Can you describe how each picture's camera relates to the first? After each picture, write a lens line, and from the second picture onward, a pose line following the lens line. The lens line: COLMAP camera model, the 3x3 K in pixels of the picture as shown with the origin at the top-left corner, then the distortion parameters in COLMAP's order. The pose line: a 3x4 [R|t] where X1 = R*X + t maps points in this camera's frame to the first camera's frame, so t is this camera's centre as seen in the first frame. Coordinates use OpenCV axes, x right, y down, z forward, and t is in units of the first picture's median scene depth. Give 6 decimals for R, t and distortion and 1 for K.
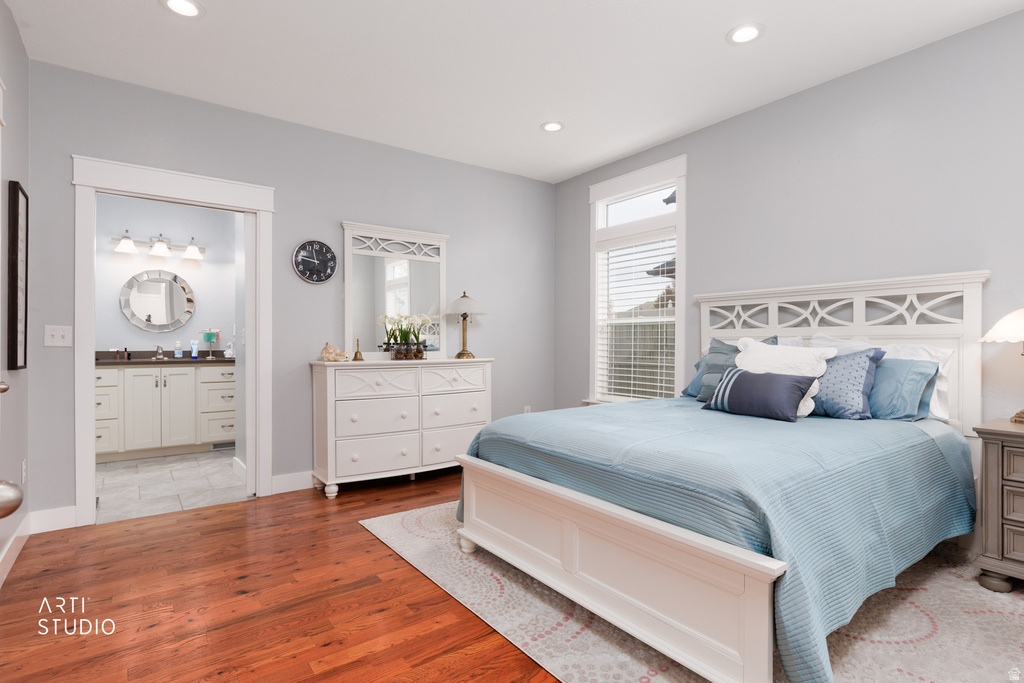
lens RADIAL K [[507.0, 0, 515.1], [0, 507.0, 344.5], [0, 0, 1]] dist [-0.004636, -0.000410]
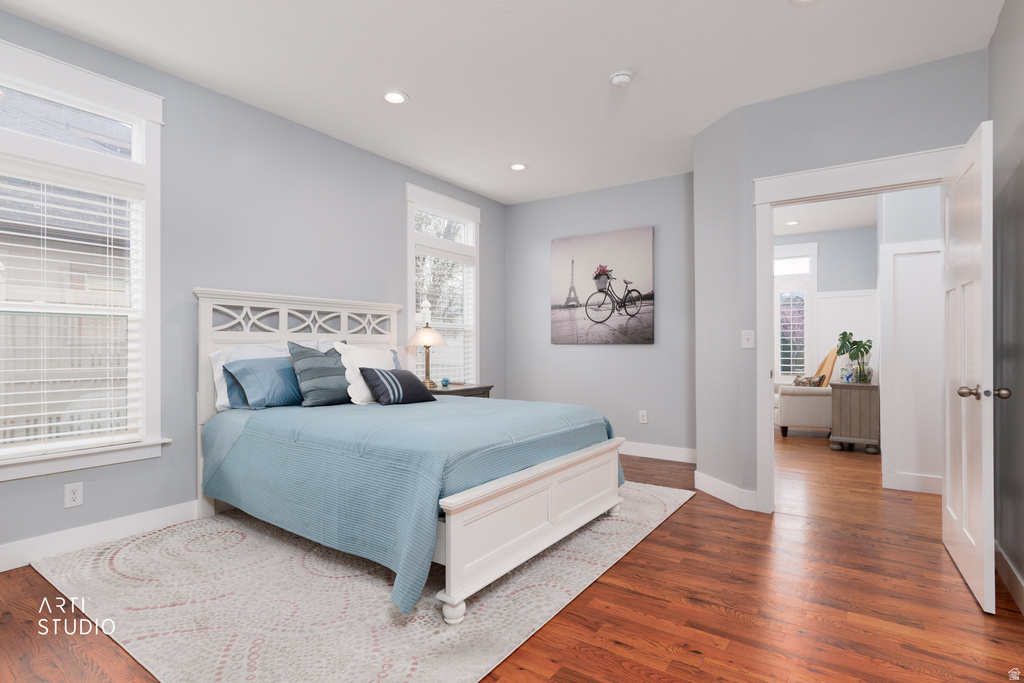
lens RADIAL K [[507.0, 0, 515.3], [0, 507.0, 343.7], [0, 0, 1]] dist [-0.004636, -0.000410]
pose [[-0.311854, 0.005903, 0.950112, -0.683053], [0.004512, 0.999979, -0.004732, -0.001857], [-0.950119, 0.002811, -0.311874, 0.932832]]
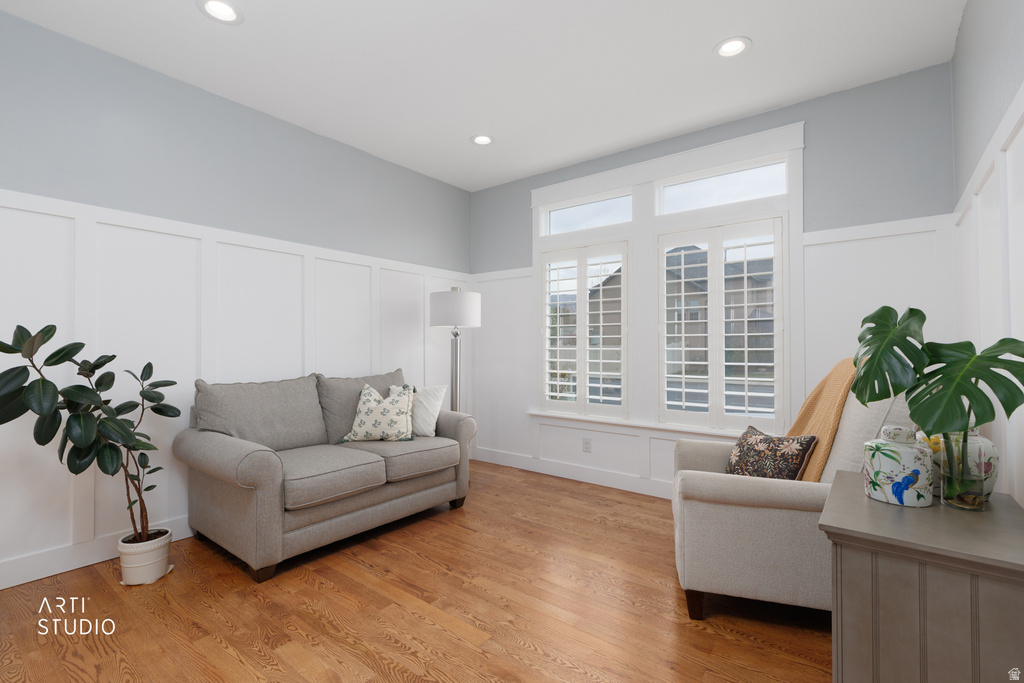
lens RADIAL K [[464.1, 0, 511.7], [0, 464.1, 339.9], [0, 0, 1]] dist [0.009209, -0.000447]
pose [[-0.256493, 0.012376, 0.966467, -0.414716], [0.009125, 0.999904, -0.010383, -0.005740], [-0.966503, 0.006156, -0.256581, 0.607480]]
